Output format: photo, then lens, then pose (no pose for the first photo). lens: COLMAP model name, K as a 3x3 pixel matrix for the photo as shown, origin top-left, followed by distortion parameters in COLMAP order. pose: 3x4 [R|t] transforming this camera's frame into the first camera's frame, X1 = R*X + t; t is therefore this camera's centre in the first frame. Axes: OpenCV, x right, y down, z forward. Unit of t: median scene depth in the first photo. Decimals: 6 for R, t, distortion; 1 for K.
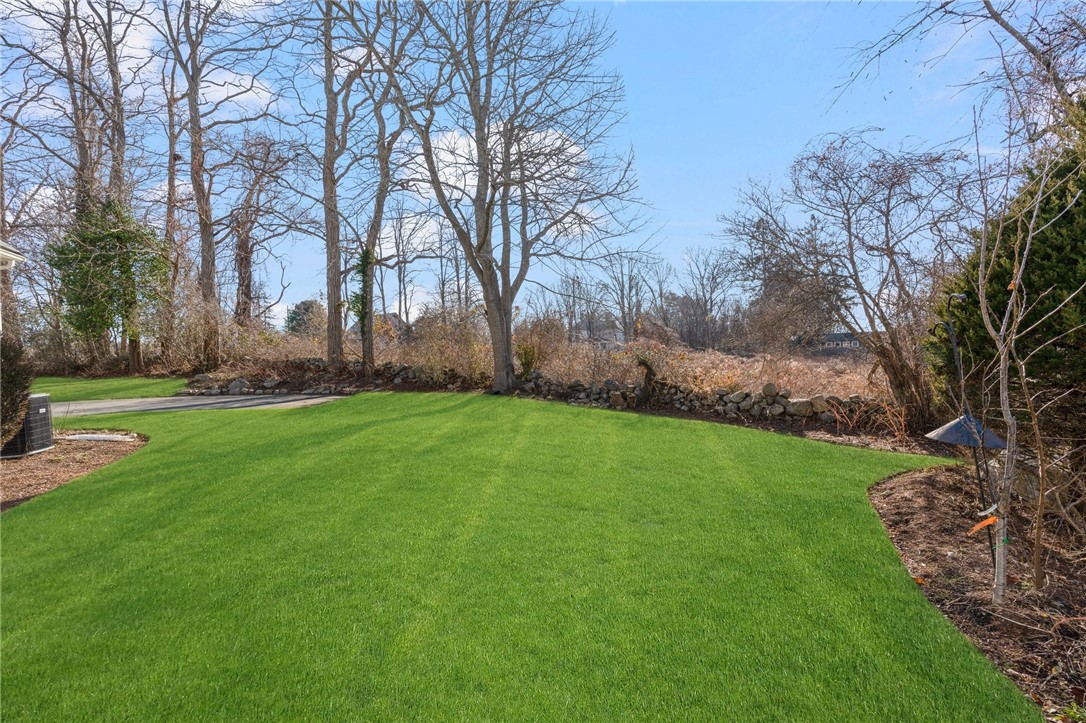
lens RADIAL K [[516.2, 0, 541.3], [0, 516.2, 358.2], [0, 0, 1]] dist [-0.009903, 0.000474]
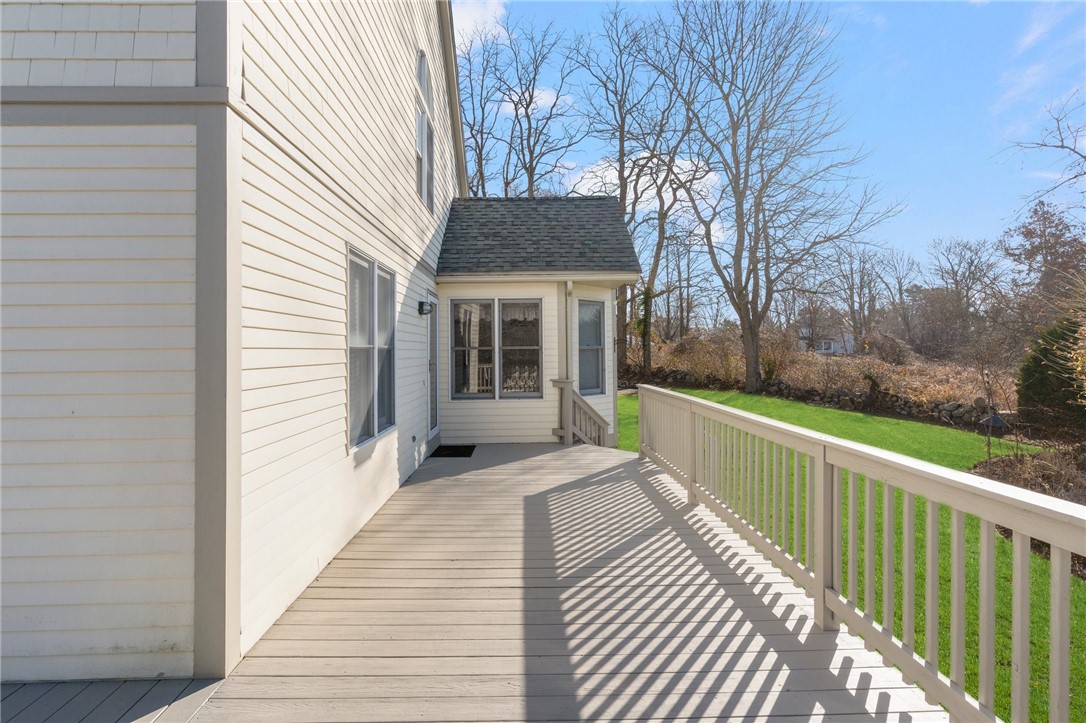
lens RADIAL K [[516.2, 0, 540.2], [0, 516.2, 338.6], [0, 0, 1]] dist [-0.009903, 0.000474]
pose [[0.925745, 0.017825, -0.377728, -0.076369], [-0.027290, 0.999433, -0.019721, -0.033792], [0.377162, 0.028565, 0.925707, -0.474973]]
